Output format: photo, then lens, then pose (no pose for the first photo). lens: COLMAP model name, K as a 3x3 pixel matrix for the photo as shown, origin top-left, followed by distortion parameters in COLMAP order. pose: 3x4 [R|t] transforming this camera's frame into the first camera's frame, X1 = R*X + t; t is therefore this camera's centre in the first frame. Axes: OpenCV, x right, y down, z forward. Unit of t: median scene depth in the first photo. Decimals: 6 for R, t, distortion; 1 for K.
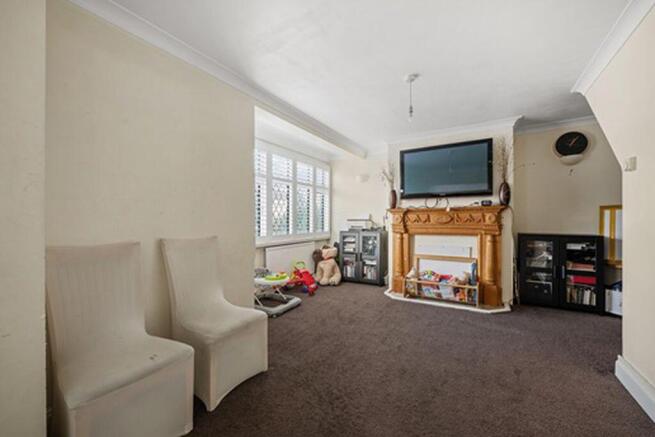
lens RADIAL K [[261.0, 0, 330.4], [0, 261.0, 219.4], [0, 0, 1]] dist [-0.002742, -0.000102]
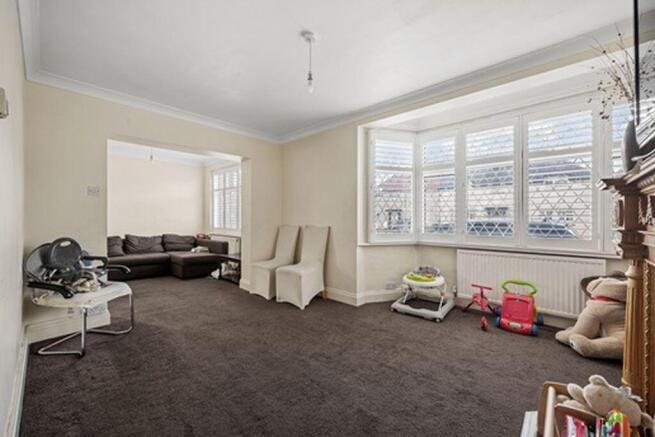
lens RADIAL K [[261.0, 0, 330.5], [0, 261.0, 217.5], [0, 0, 1]] dist [-0.002742, -0.000102]
pose [[-0.185444, 0.001696, -0.982653, 0.813149], [-0.006712, 0.999973, 0.002993, 0.010260], [0.982632, 0.007151, -0.185427, 0.928717]]
